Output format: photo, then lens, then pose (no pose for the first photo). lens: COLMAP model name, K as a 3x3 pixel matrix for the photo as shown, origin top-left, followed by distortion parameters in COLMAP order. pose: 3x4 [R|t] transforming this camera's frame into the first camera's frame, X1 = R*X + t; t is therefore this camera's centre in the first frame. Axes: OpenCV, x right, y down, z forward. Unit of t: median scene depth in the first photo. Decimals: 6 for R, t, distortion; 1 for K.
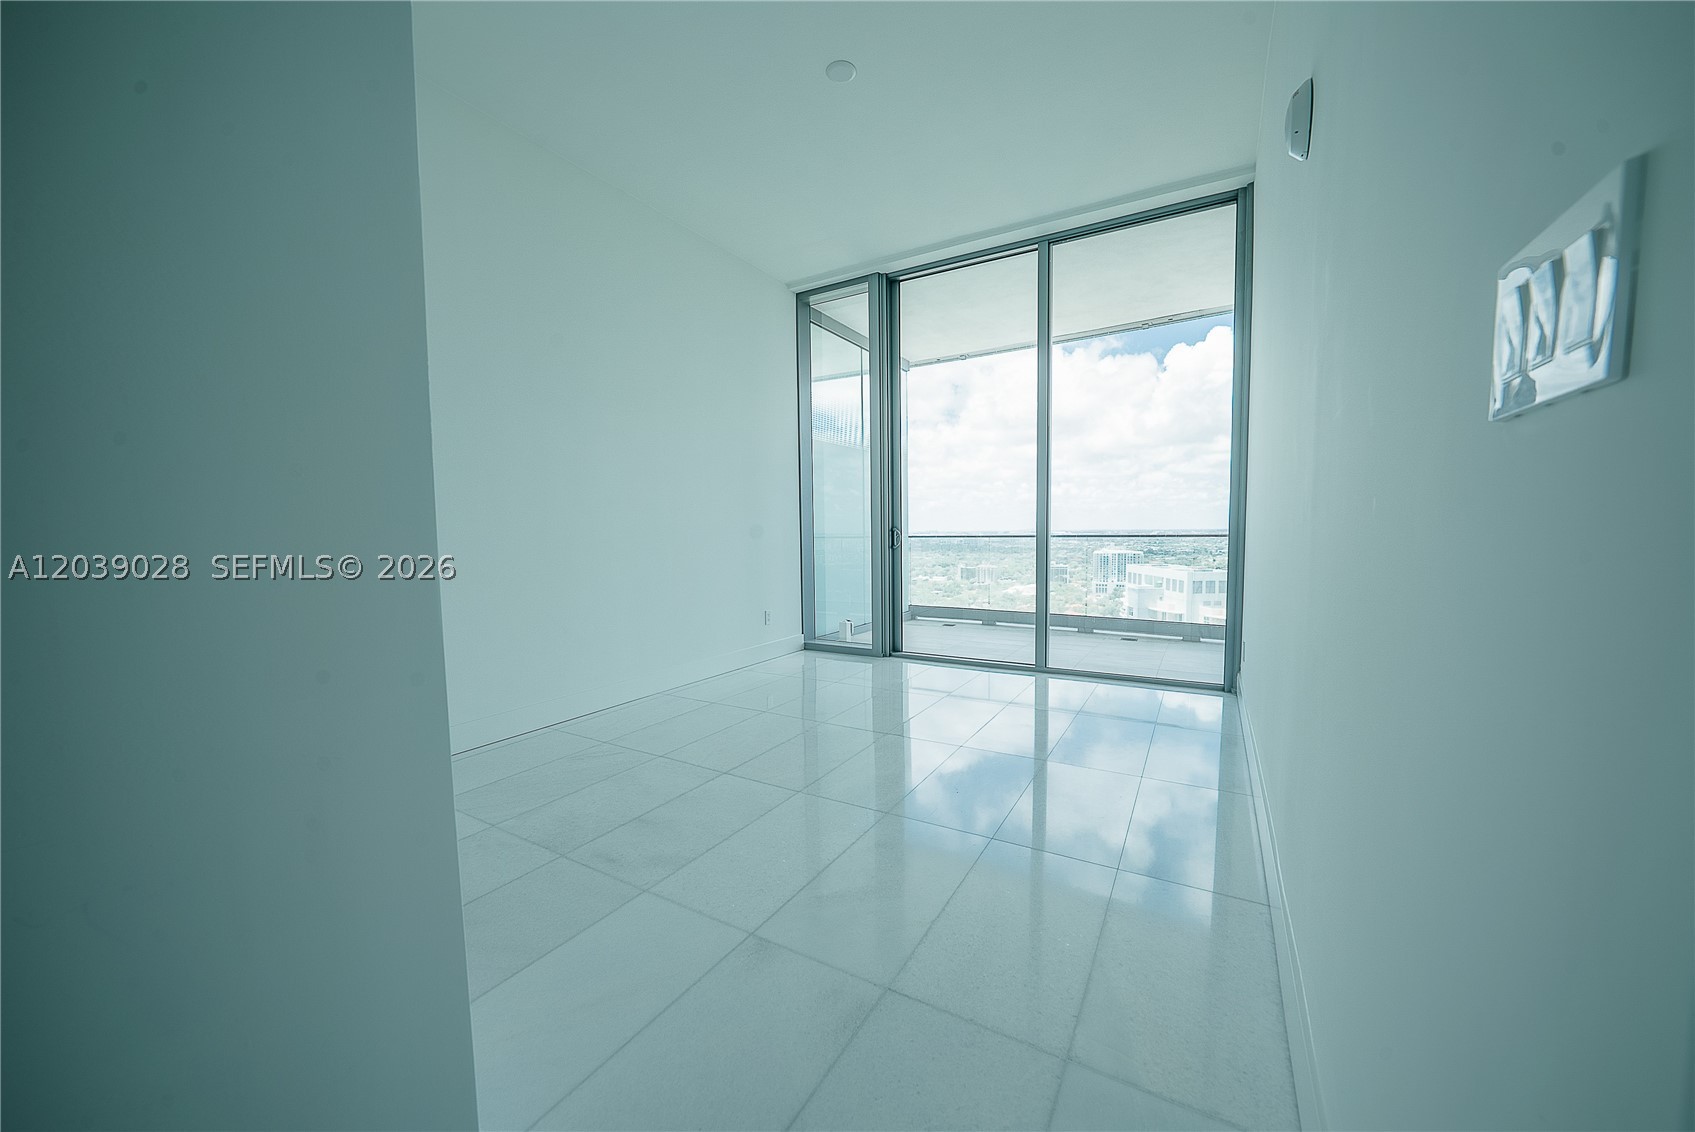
lens RADIAL K [[628.4, 0, 839.5], [0, 628.4, 561.0], [0, 0, 1]] dist [-0.024038, 0.000012]
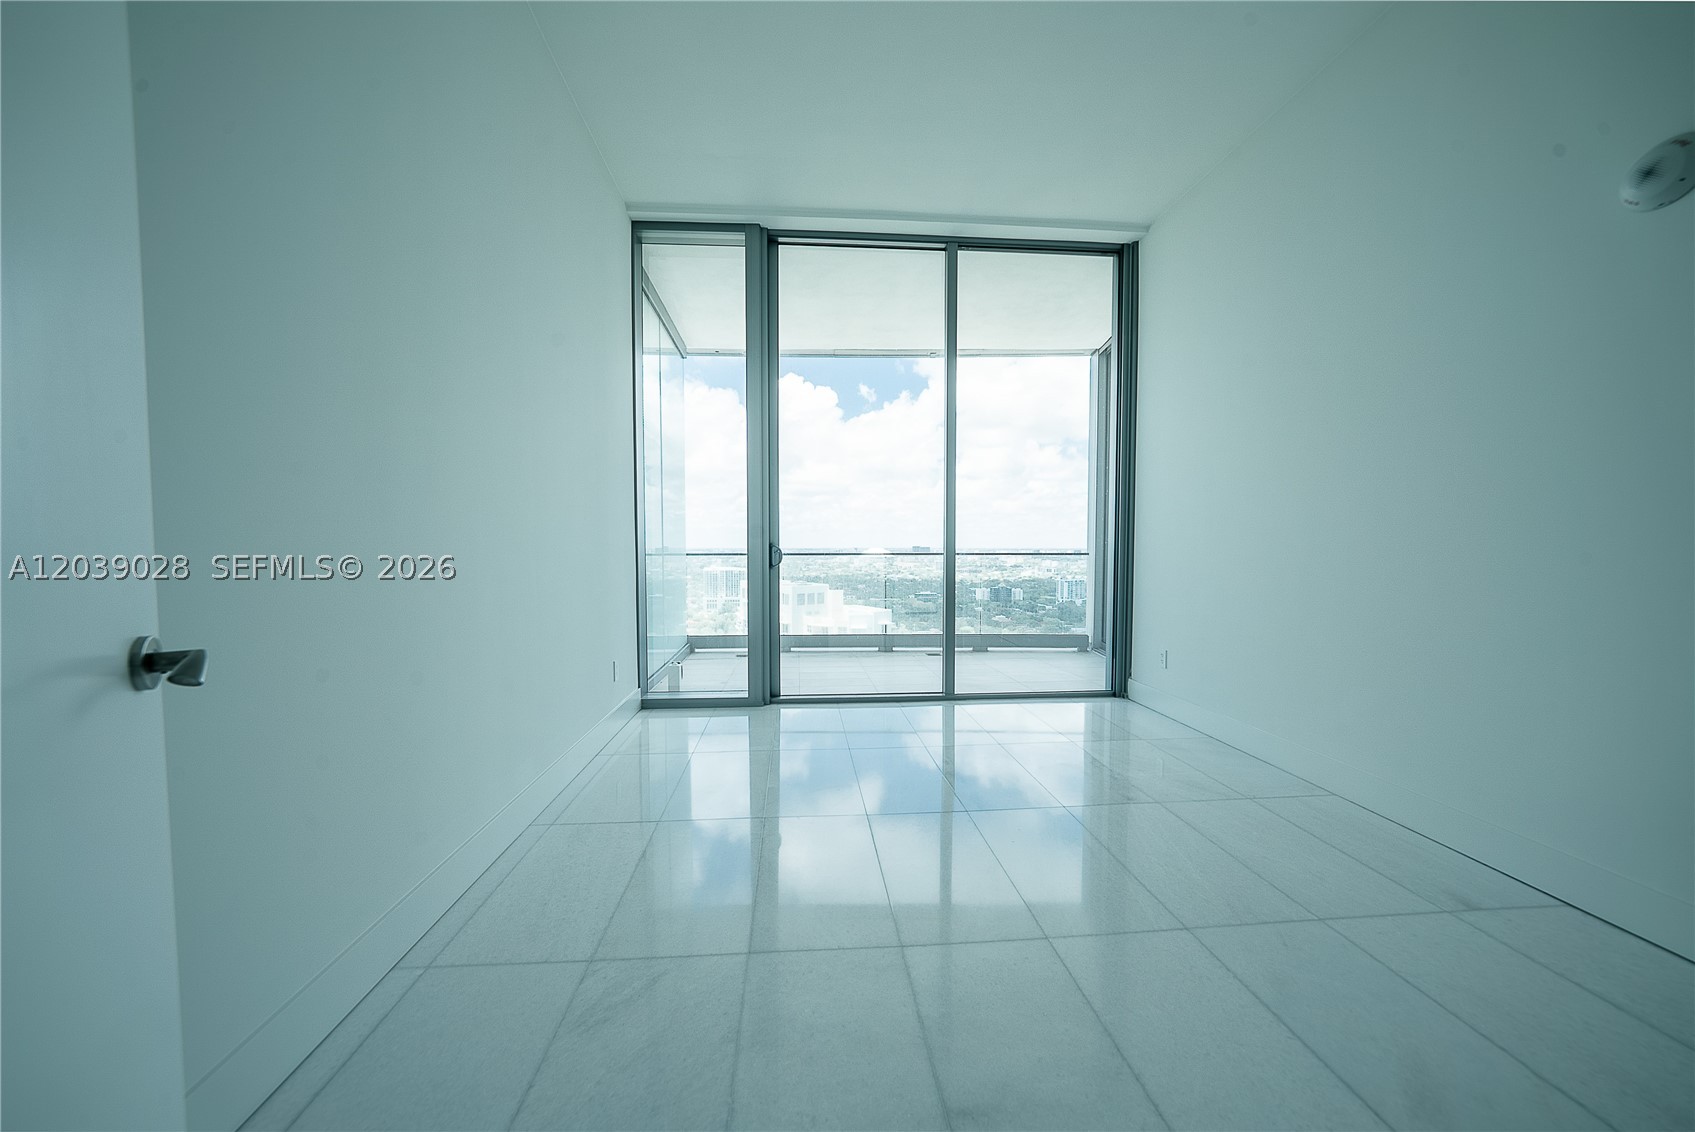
lens RADIAL K [[633.2, 0, 846.5], [0, 633.2, 573.5], [0, 0, 1]] dist [-0.022203, 0.008239]
pose [[0.805755, -0.017966, 0.591976, -0.320480], [0.023179, 0.999731, -0.001208, -0.012571], [-0.591795, 0.014695, 0.805955, 0.283644]]
